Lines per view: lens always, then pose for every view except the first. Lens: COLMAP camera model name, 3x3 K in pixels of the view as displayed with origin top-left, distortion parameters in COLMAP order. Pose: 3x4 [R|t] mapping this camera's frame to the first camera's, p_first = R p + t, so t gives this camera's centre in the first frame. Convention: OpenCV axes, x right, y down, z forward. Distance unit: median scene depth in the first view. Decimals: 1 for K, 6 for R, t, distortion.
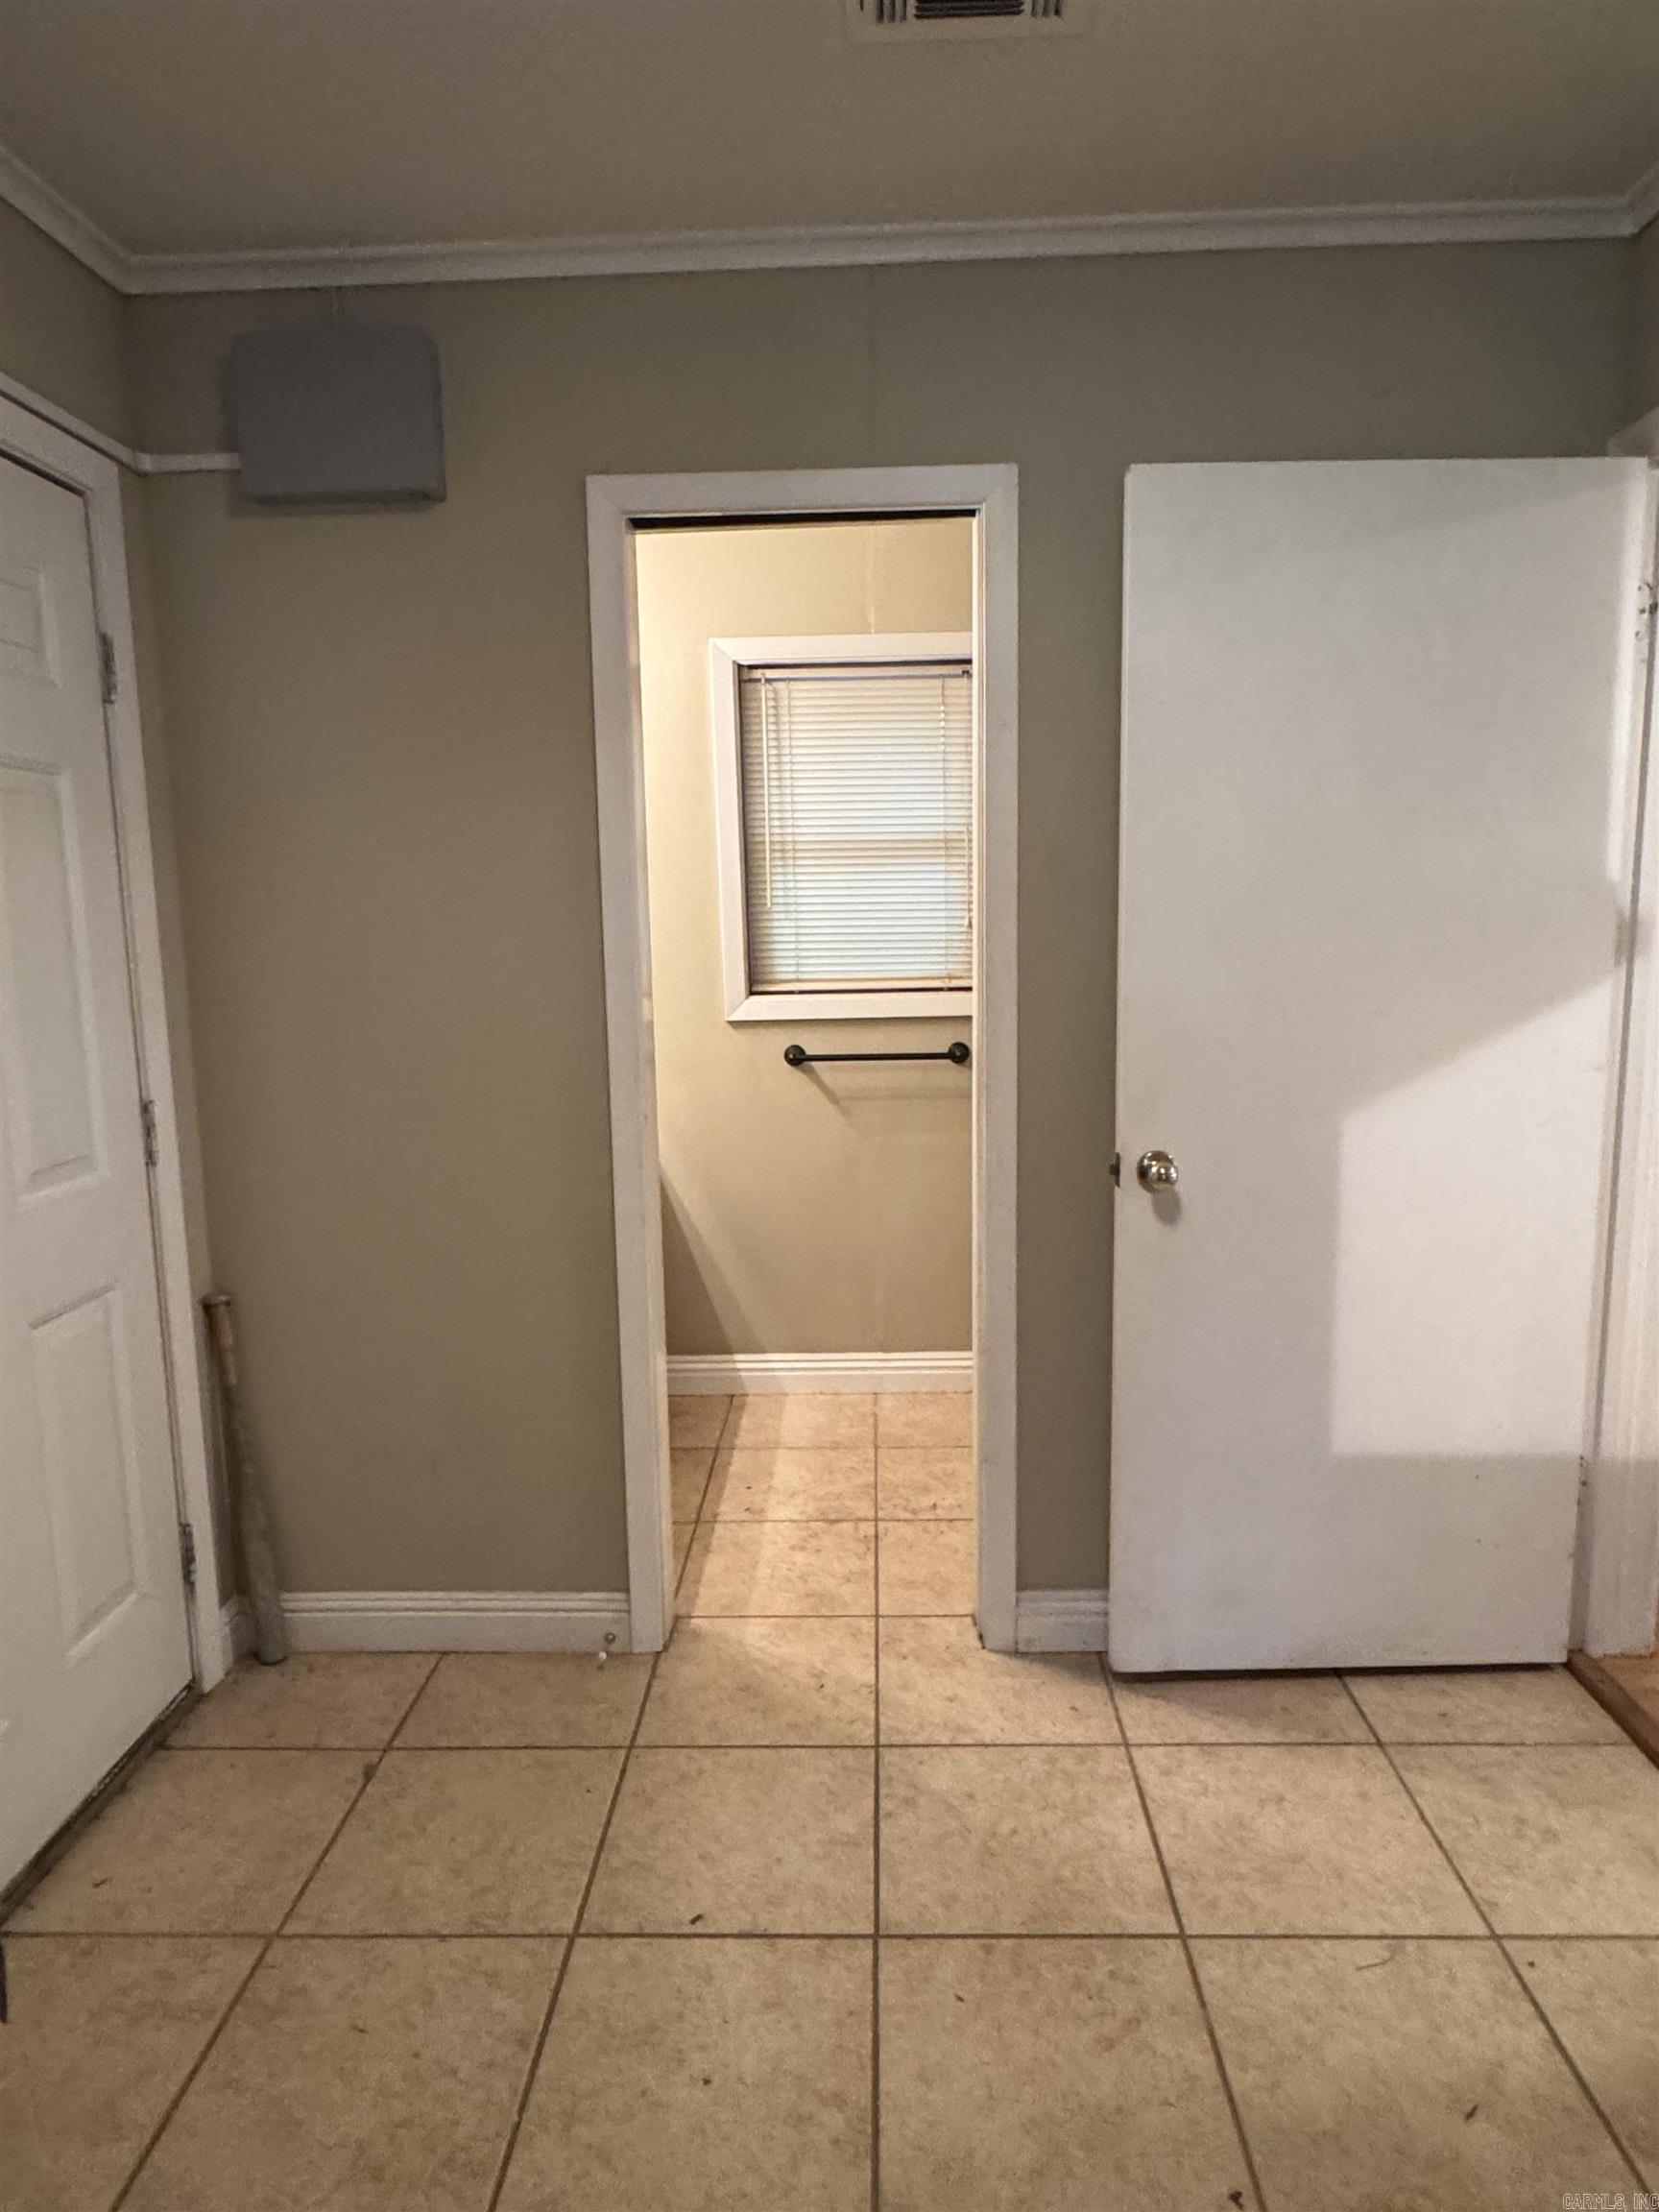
lens RADIAL K [[1332.7, 0, 836.6], [0, 1332.7, 1100.7], [0, 0, 1]] dist [-0.000904, 0.006446]
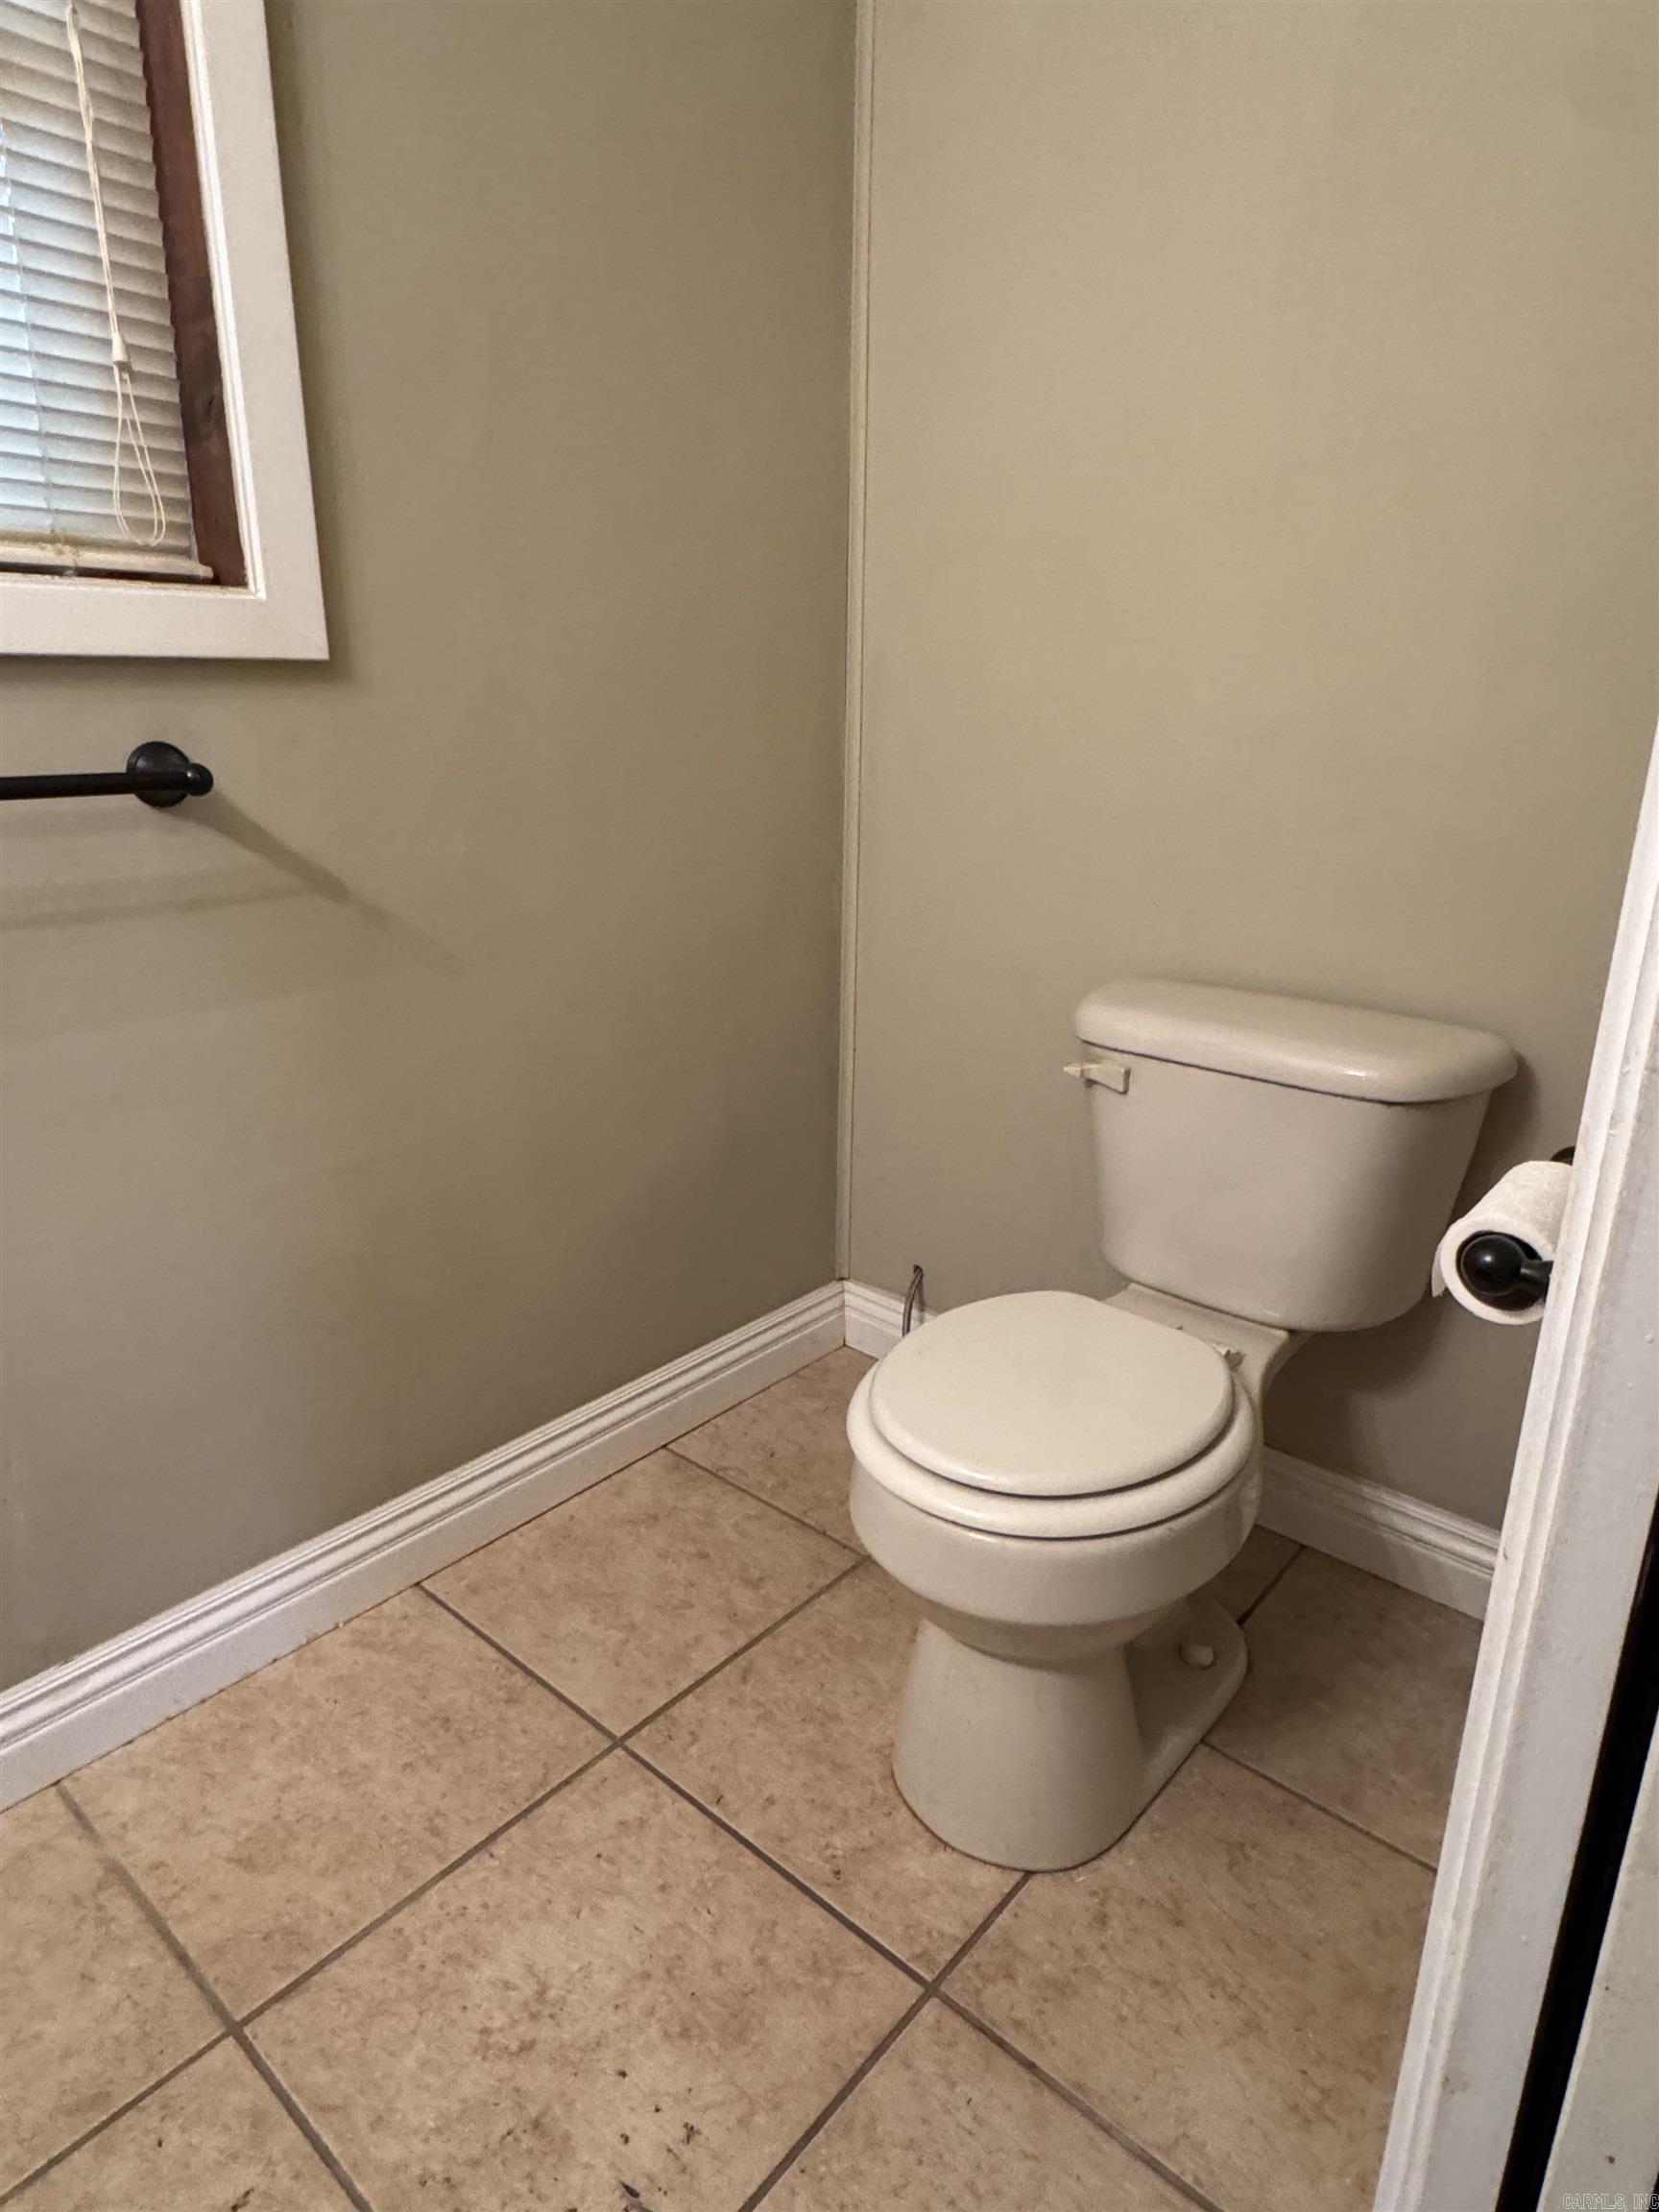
lens RADIAL K [[1332.7, 0, 833.7], [0, 1332.7, 1103.3], [0, 0, 1]] dist [-0.000904, 0.006446]
pose [[0.640037, -0.201611, 0.741421, -0.066635], [0.082919, 0.977449, 0.194213, -0.006075], [-0.763857, -0.062826, 0.642321, 0.657084]]
